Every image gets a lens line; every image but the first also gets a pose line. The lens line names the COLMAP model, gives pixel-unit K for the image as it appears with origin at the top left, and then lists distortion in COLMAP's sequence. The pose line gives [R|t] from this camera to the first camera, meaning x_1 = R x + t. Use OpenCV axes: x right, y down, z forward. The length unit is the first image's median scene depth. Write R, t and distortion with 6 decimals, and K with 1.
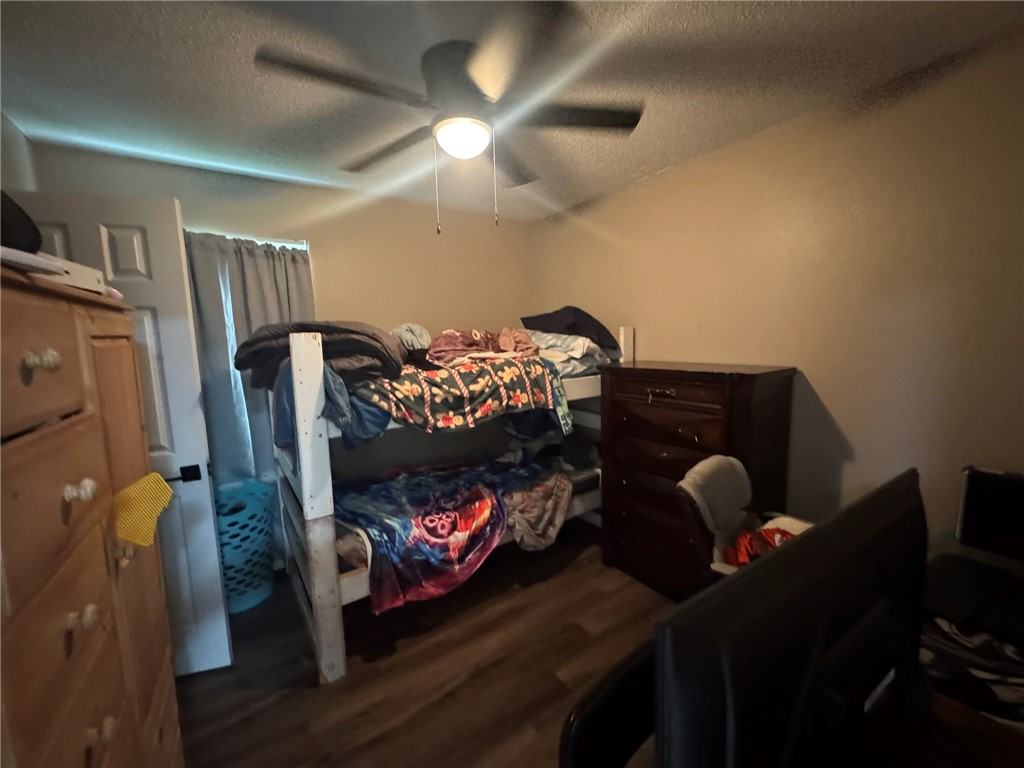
lens RADIAL K [[407.1, 0, 513.9], [0, 407.1, 380.0], [0, 0, 1]] dist [0.001280, -0.000377]
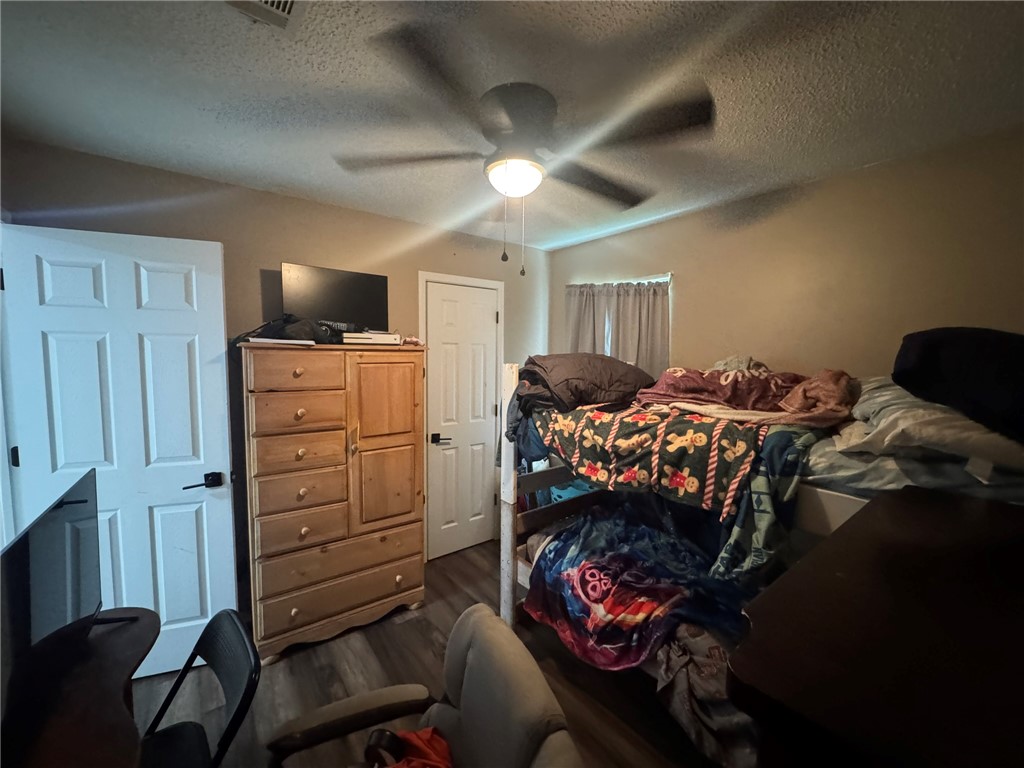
lens RADIAL K [[407.1, 0, 514.3], [0, 407.1, 382.6], [0, 0, 1]] dist [0.001280, -0.000377]
pose [[0.071945, 0.106714, -0.991683, 0.644010], [-0.131266, 0.986625, 0.096647, -0.142741], [0.988733, 0.123221, 0.084990, 0.701197]]
